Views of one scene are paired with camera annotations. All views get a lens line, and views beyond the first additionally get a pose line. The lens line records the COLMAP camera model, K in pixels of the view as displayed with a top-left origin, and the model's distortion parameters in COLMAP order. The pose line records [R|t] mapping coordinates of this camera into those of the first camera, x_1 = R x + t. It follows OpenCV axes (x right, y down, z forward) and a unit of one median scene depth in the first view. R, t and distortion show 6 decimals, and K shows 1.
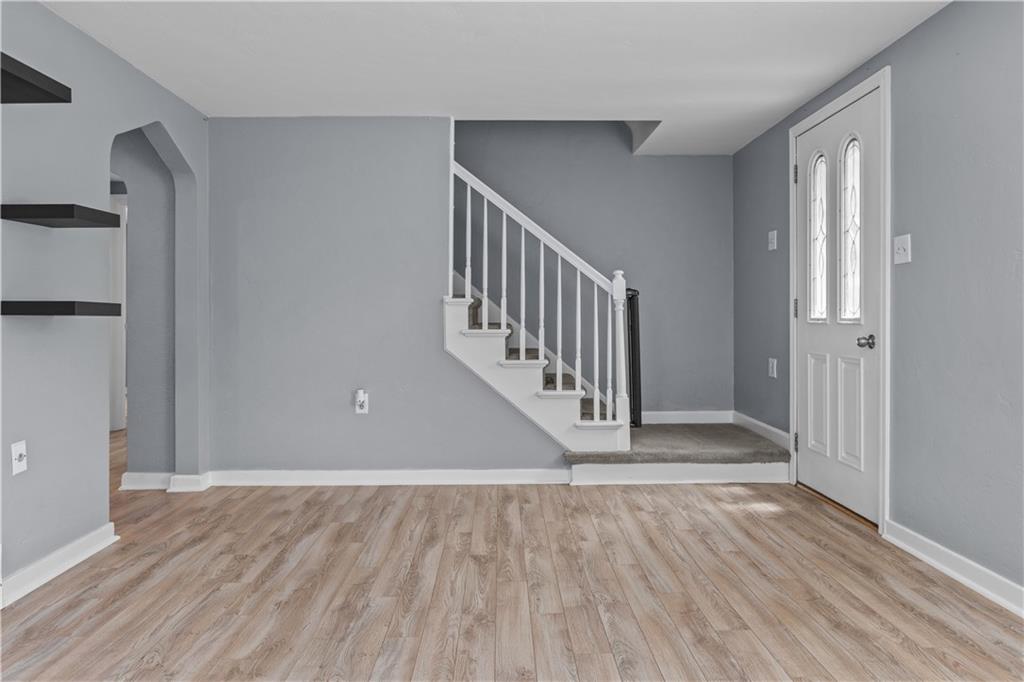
lens RADIAL K [[725.9, 0, 506.5], [0, 725.9, 317.4], [0, 0, 1]] dist [-0.001827, -0.002812]
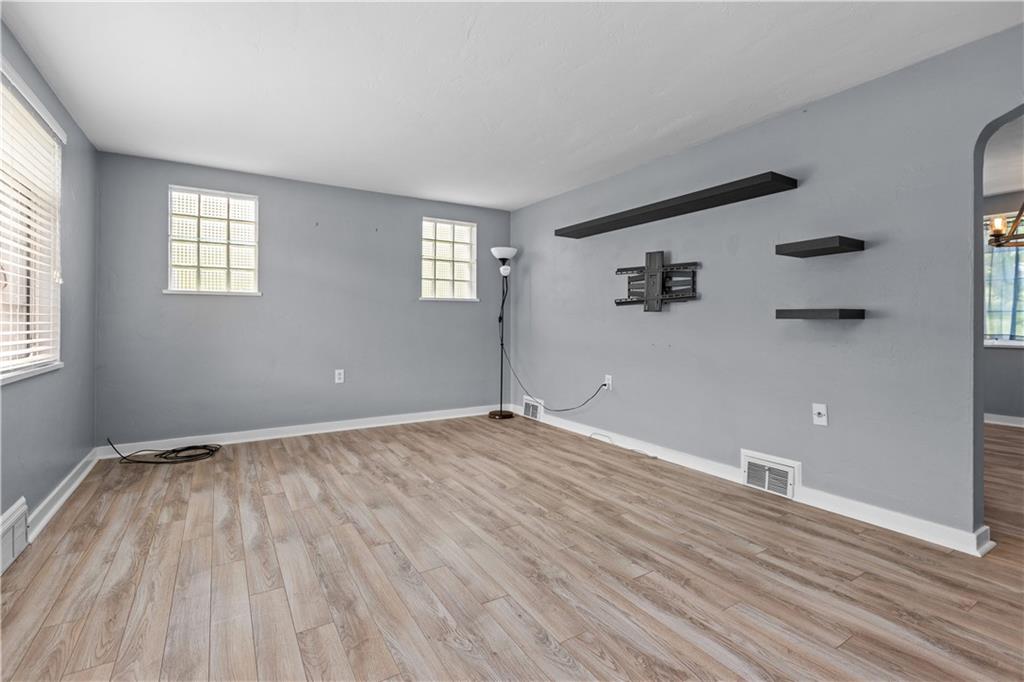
lens RADIAL K [[465.8, 0, 509.2], [0, 465.8, 332.2], [0, 0, 1]] dist [0.002479, -0.000608]
pose [[-0.856390, 0.015378, -0.516101, 0.329391], [0.001928, 0.999645, 0.026587, -0.001248], [0.516326, 0.021774, -0.856115, 1.356411]]
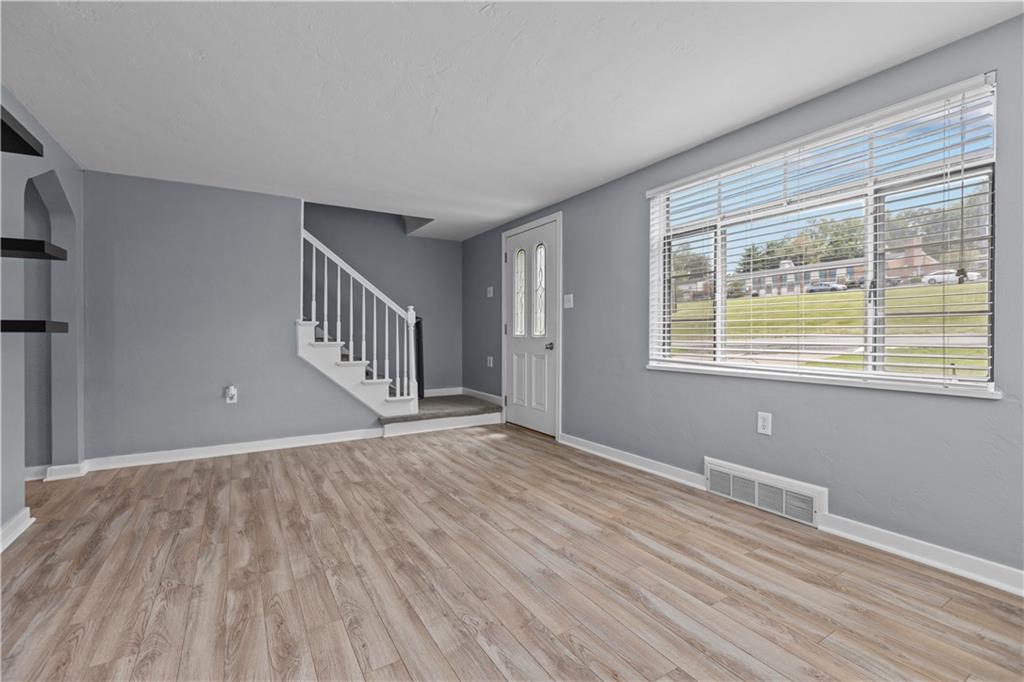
lens RADIAL K [[465.8, 0, 517.6], [0, 465.8, 336.9], [0, 0, 1]] dist [0.002479, -0.000608]
pose [[0.856894, -0.002089, 0.515489, -0.283086], [-0.000872, 0.999984, 0.005502, 0.000327], [-0.515492, -0.005164, 0.856879, -0.069574]]
